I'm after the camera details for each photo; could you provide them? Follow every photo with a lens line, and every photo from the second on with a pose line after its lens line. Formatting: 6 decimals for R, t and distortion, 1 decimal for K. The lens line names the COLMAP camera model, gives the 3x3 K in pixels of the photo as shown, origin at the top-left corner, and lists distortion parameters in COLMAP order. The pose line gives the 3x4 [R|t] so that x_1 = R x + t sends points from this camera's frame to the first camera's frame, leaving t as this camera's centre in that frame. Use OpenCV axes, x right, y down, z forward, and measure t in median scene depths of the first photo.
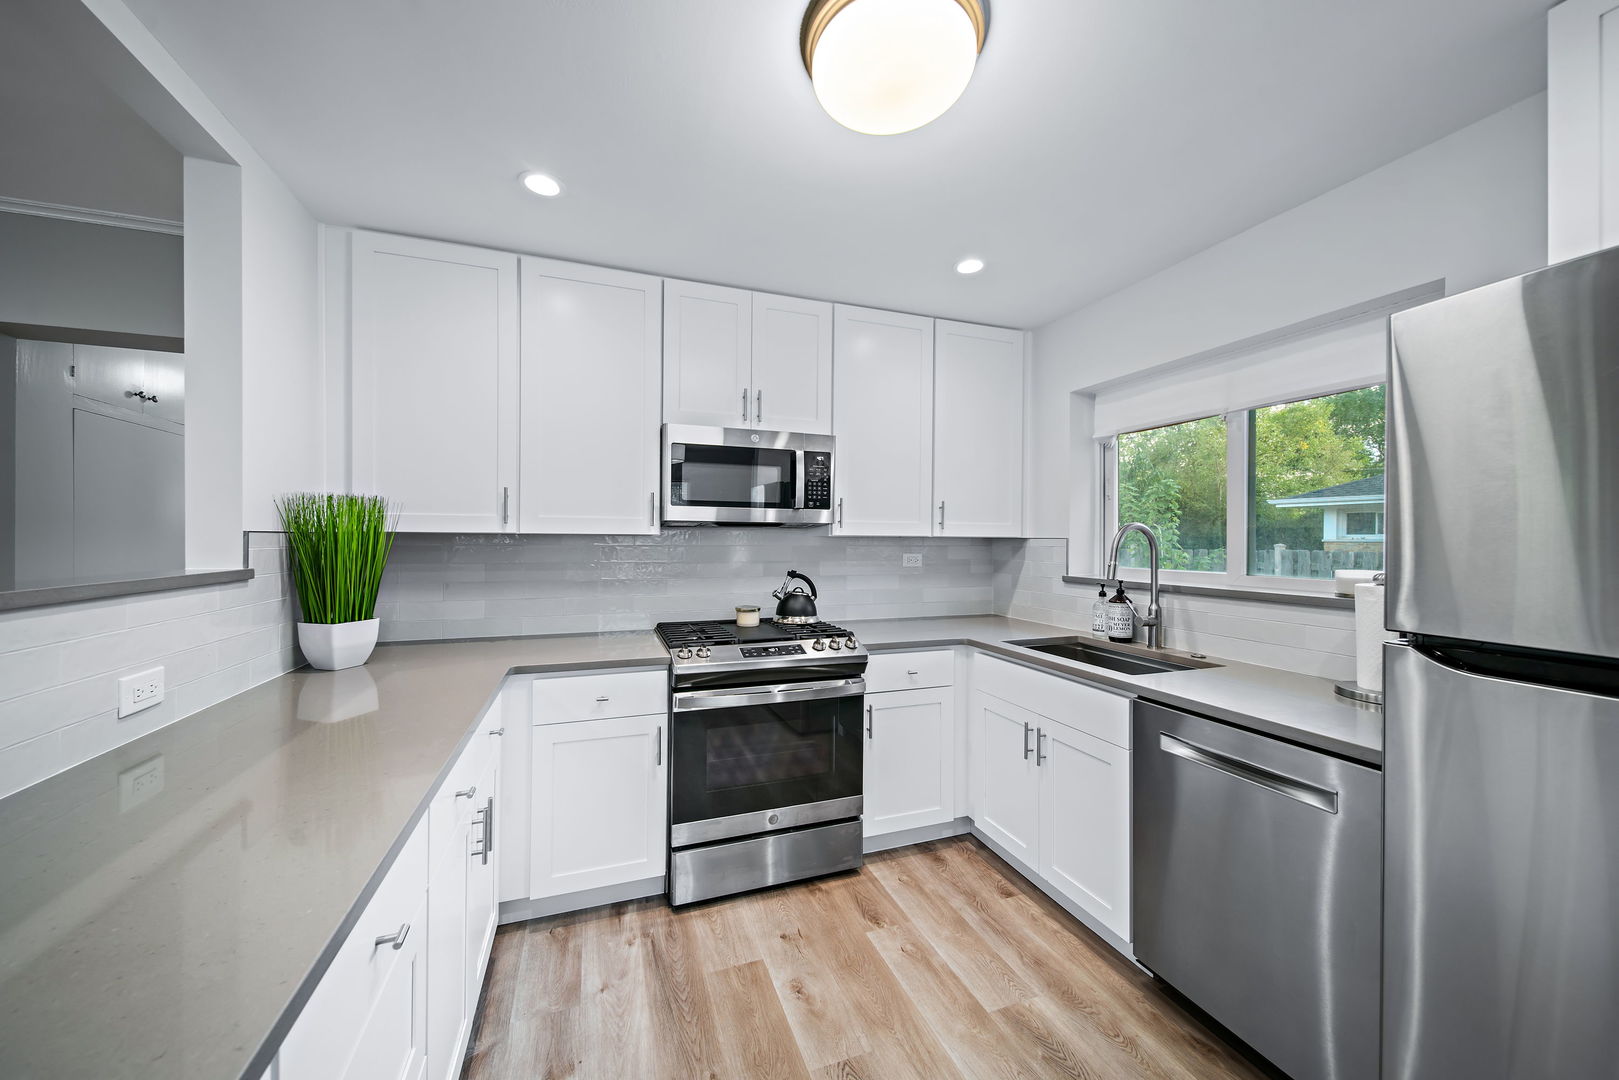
lens RADIAL K [[594.0, 0, 808.6], [0, 594.0, 542.7], [0, 0, 1]] dist [0.004010, -0.000352]
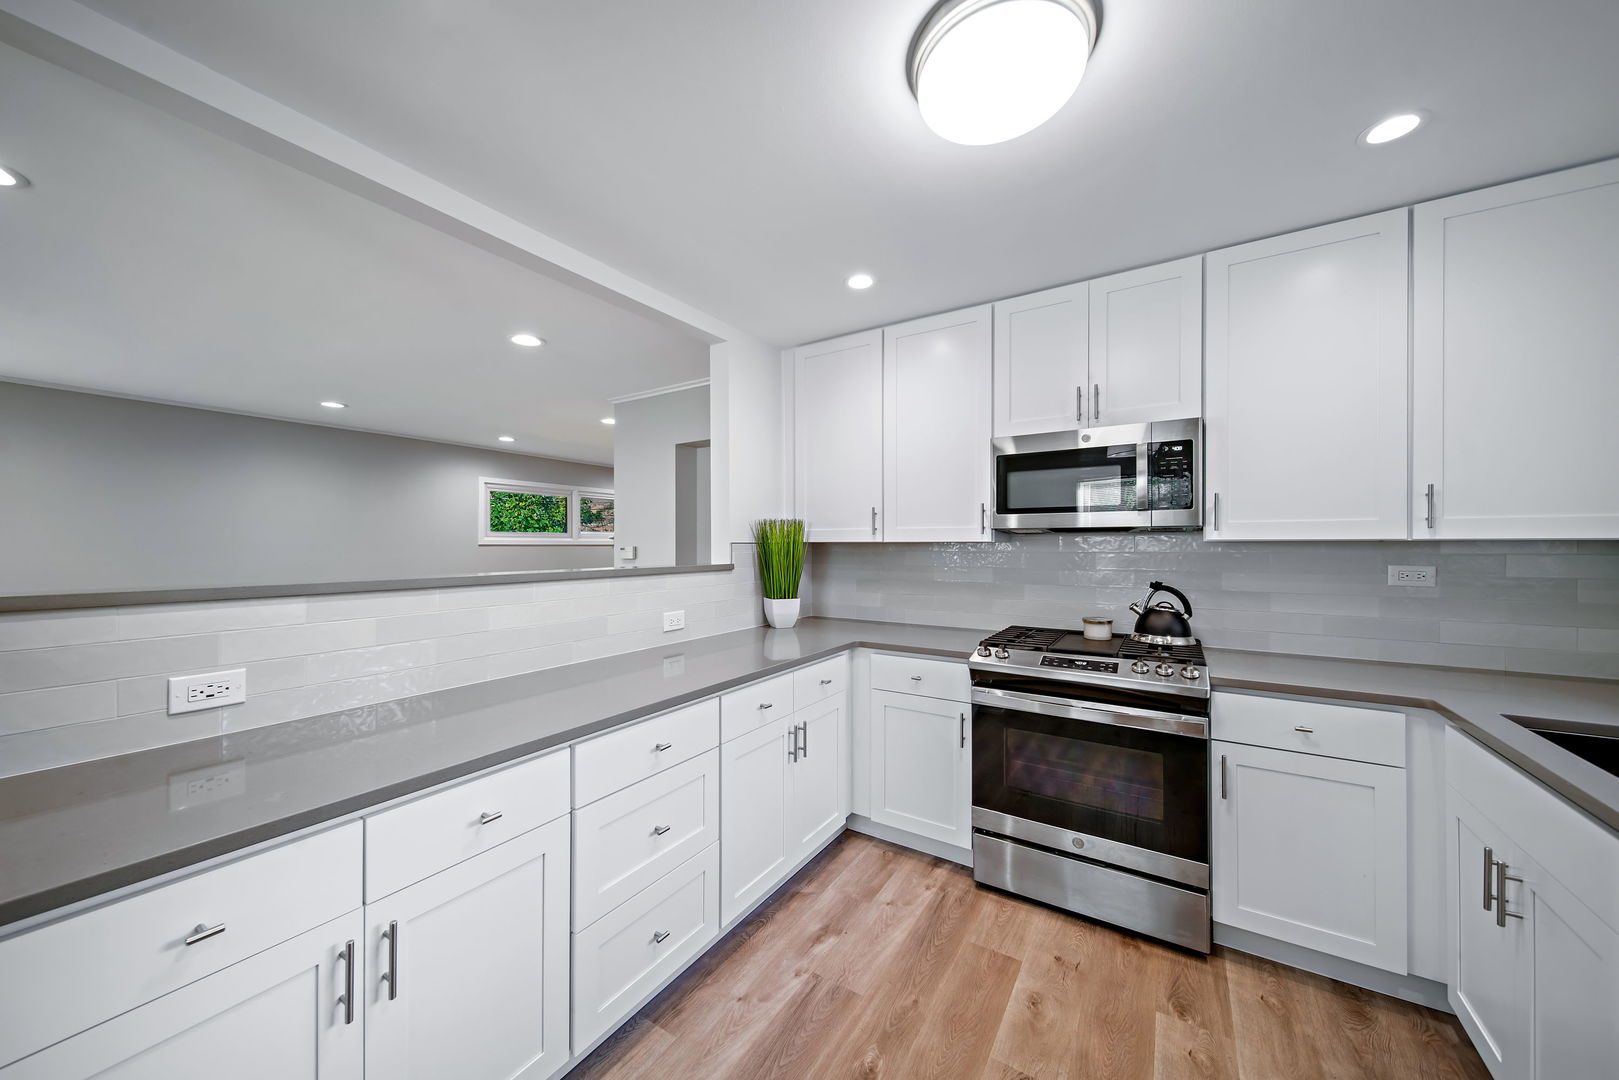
lens RADIAL K [[580.8, 0, 759.4], [0, 580.8, 549.0], [0, 0, 1]] dist [-0.000673, -0.000367]
pose [[0.565891, -0.000709, -0.824480, 0.428133], [-0.001336, 0.999998, -0.001778, 0.002276], [0.824479, 0.002108, 0.565889, 0.065384]]
